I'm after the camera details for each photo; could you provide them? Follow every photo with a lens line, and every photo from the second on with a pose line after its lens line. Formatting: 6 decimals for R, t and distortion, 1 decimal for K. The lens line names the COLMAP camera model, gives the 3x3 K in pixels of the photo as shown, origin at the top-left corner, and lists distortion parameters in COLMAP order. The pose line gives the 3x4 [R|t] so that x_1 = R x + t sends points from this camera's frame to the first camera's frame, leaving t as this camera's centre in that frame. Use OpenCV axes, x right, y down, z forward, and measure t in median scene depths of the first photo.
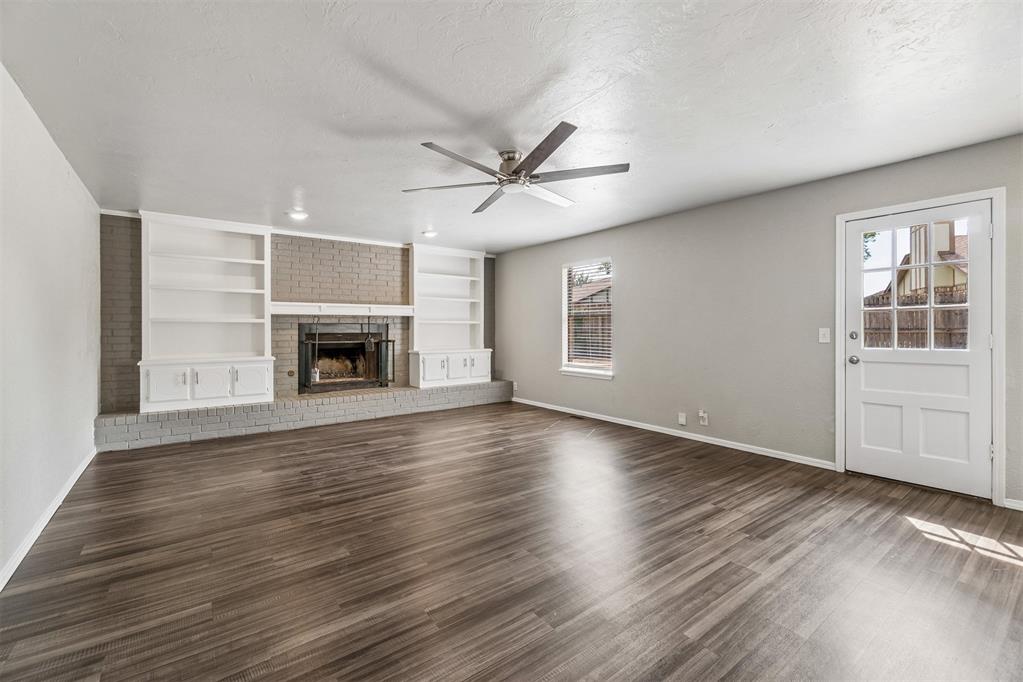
lens RADIAL K [[439.4, 0, 513.1], [0, 439.4, 329.0], [0, 0, 1]] dist [-0.006060, 0.002499]
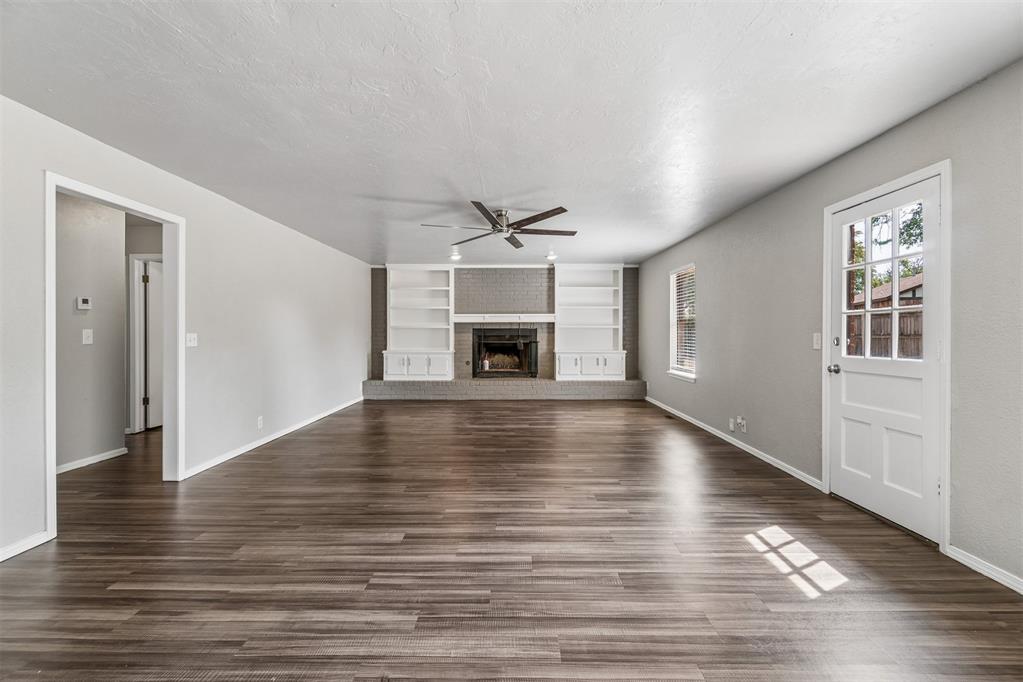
lens RADIAL K [[439.4, 0, 515.3], [0, 439.4, 334.0], [0, 0, 1]] dist [-0.006060, 0.002499]
pose [[0.797472, 0.004972, -0.603336, 0.586878], [-0.002546, 0.999985, 0.004875, -0.002525], [0.603351, -0.002352, 0.797472, -0.076787]]
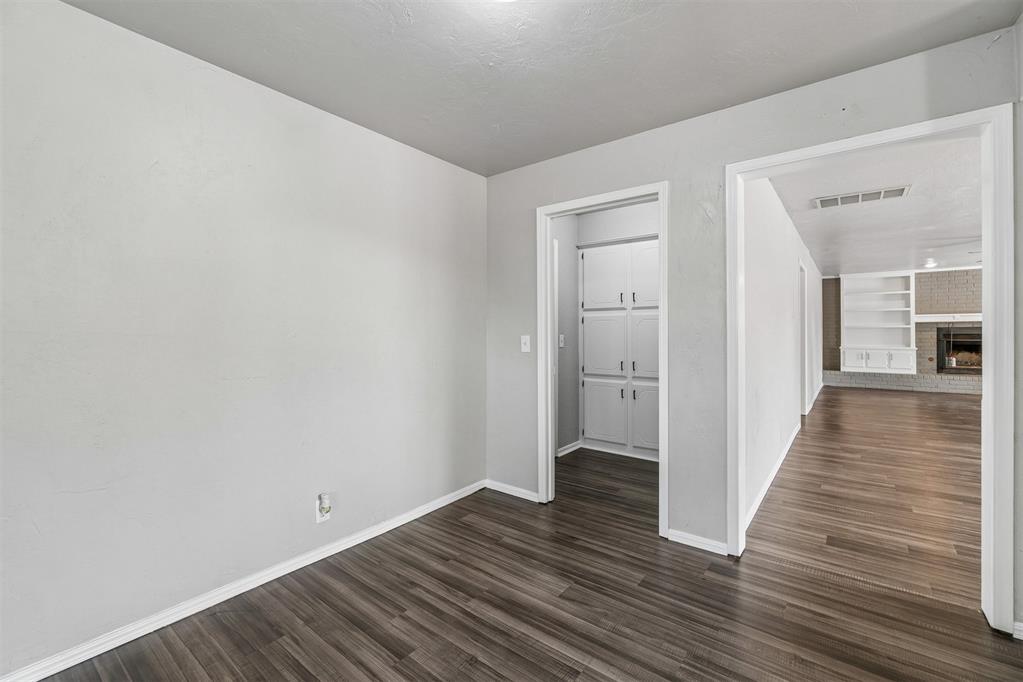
lens RADIAL K [[439.4, 0, 511.8], [0, 439.4, 331.3], [0, 0, 1]] dist [-0.006060, 0.002499]
pose [[0.261435, 0.001719, -0.965220, 0.736053], [0.004513, 0.999985, 0.003004, -0.012855], [0.965211, -0.005142, 0.261423, -1.029430]]
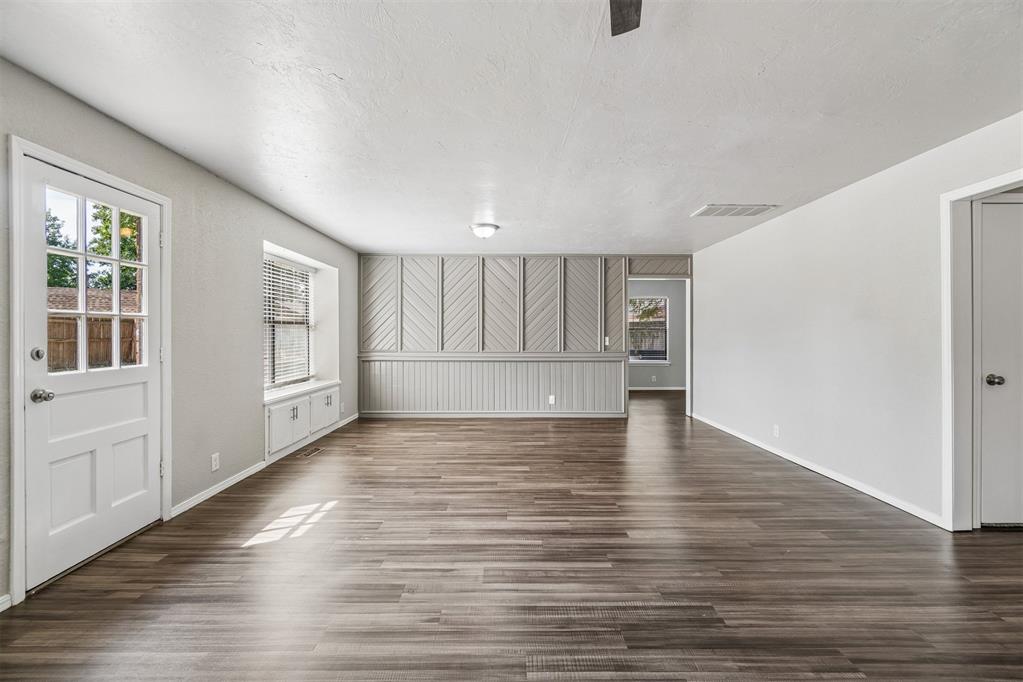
lens RADIAL K [[439.4, 0, 512.9], [0, 439.4, 335.7], [0, 0, 1]] dist [-0.006060, 0.002499]
pose [[-0.803077, 0.000019, 0.595875, -0.061223], [0.001581, 0.999997, 0.002099, -0.007520], [-0.595873, 0.002628, -0.803075, 0.806567]]
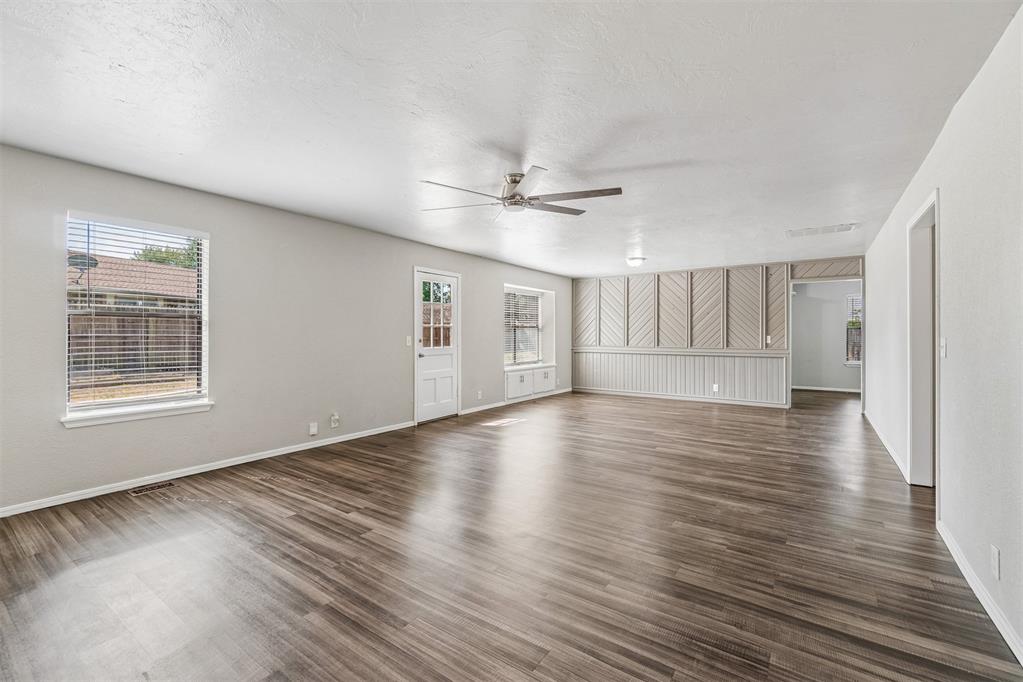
lens RADIAL K [[439.4, 0, 509.9], [0, 439.4, 337.1], [0, 0, 1]] dist [-0.006060, 0.002499]
pose [[-0.306808, -0.003397, 0.951765, -0.675224], [0.001007, 0.999992, 0.003893, -0.003589], [-0.951771, 0.002153, -0.306802, 0.877867]]
